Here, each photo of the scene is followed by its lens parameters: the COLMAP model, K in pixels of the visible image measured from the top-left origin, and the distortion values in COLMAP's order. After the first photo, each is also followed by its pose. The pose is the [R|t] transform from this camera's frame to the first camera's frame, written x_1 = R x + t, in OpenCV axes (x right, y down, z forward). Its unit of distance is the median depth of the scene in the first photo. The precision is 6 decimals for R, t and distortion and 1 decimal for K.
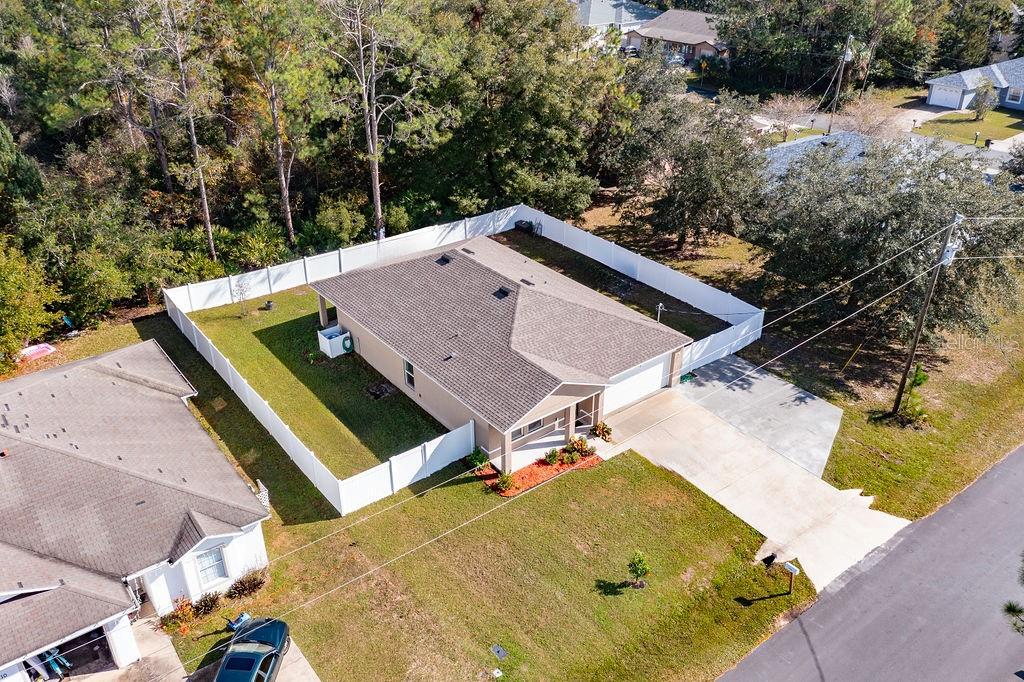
lens RADIAL K [[809.0, 0, 506.1], [0, 809.0, 343.6], [0, 0, 1]] dist [-0.001493, 0.007644]
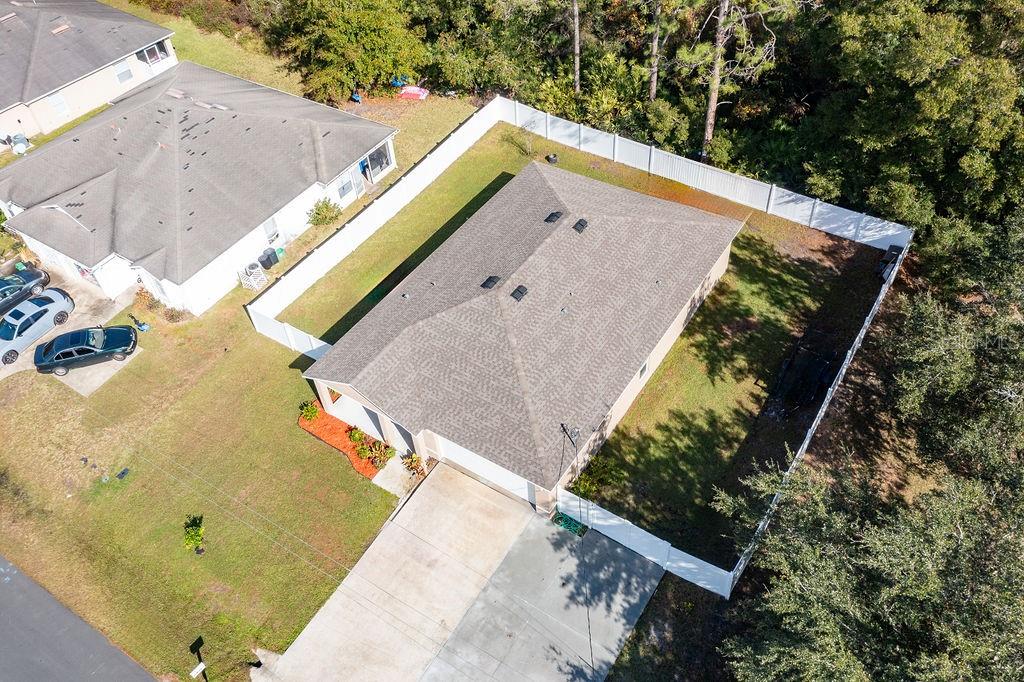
lens RADIAL K [[809.0, 0, 509.8], [0, 809.0, 343.7], [0, 0, 1]] dist [-0.001493, 0.007644]
pose [[0.324527, 0.671617, -0.666043, 0.595075], [-0.404832, 0.735024, 0.543922, -0.471602], [0.854865, 0.093118, 0.510427, 0.553498]]
